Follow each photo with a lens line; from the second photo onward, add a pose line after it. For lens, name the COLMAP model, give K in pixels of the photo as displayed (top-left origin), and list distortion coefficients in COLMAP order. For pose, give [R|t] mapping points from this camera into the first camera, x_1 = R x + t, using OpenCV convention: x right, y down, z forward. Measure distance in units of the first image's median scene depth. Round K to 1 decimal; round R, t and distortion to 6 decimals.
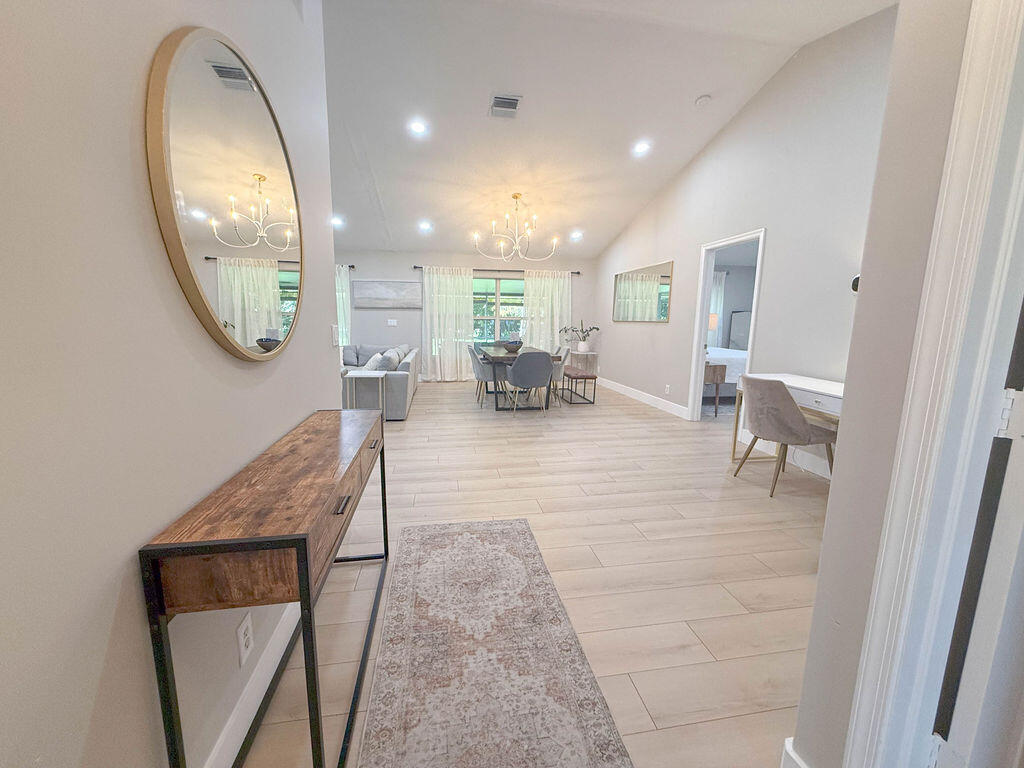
lens RADIAL K [[410.6, 0, 507.7], [0, 410.6, 382.7], [0, 0, 1]] dist [0.000842, 0.000071]
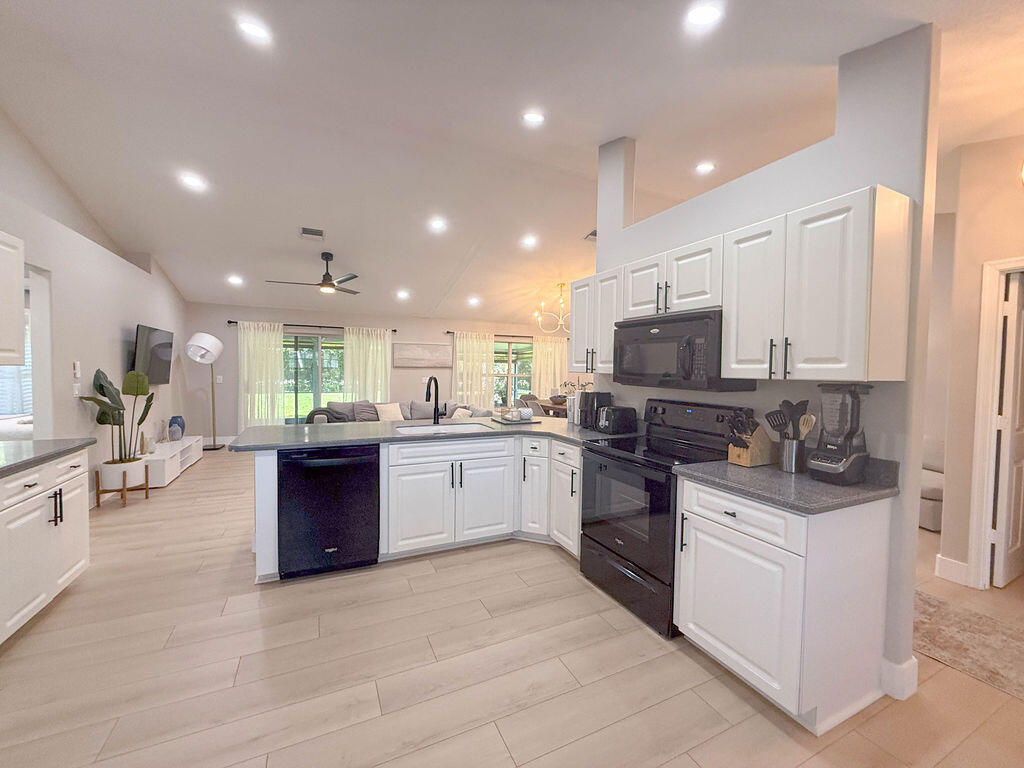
lens RADIAL K [[410.6, 0, 507.7], [0, 410.6, 382.7], [0, 0, 1]] dist [0.000842, 0.000071]
pose [[0.963394, -0.011656, 0.267836, -0.369136], [0.046928, 0.990961, -0.125674, 0.012392], [-0.263950, 0.133643, 0.955233, -0.128203]]
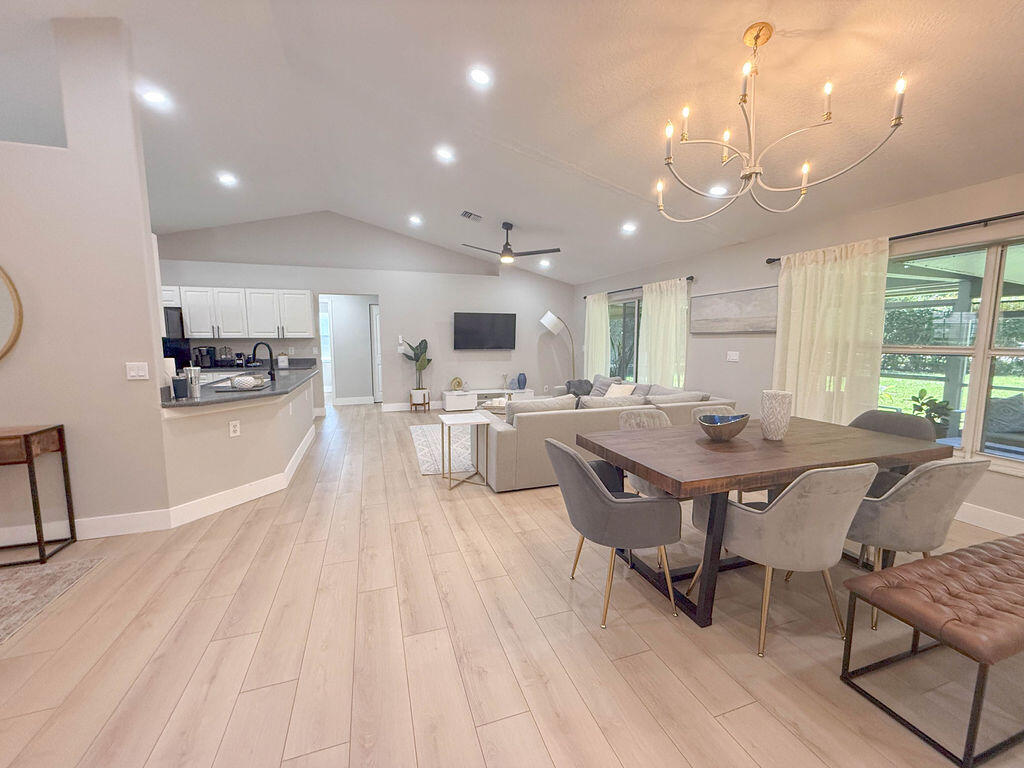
lens RADIAL K [[410.6, 0, 507.7], [0, 410.6, 382.7], [0, 0, 1]] dist [0.000842, 0.000071]
pose [[0.161261, 0.090576, -0.982747, 0.291493], [-0.161517, 0.984776, 0.064259, -0.090805], [0.973605, 0.148368, 0.173435, 0.561737]]
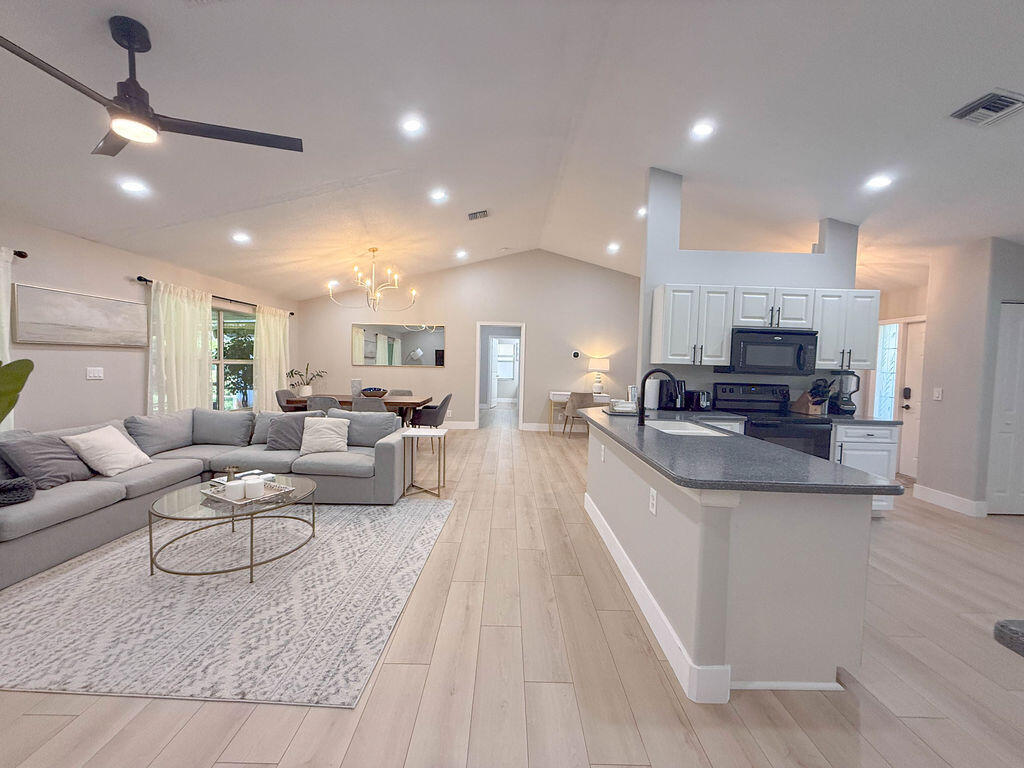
lens RADIAL K [[410.6, 0, 507.7], [0, 410.6, 382.7], [0, 0, 1]] dist [0.000842, 0.000071]
pose [[0.161877, -0.061655, 0.984883, -0.723700], [0.144239, 0.988805, 0.038194, -0.077313], [-0.976212, 0.135876, 0.168958, 0.394355]]
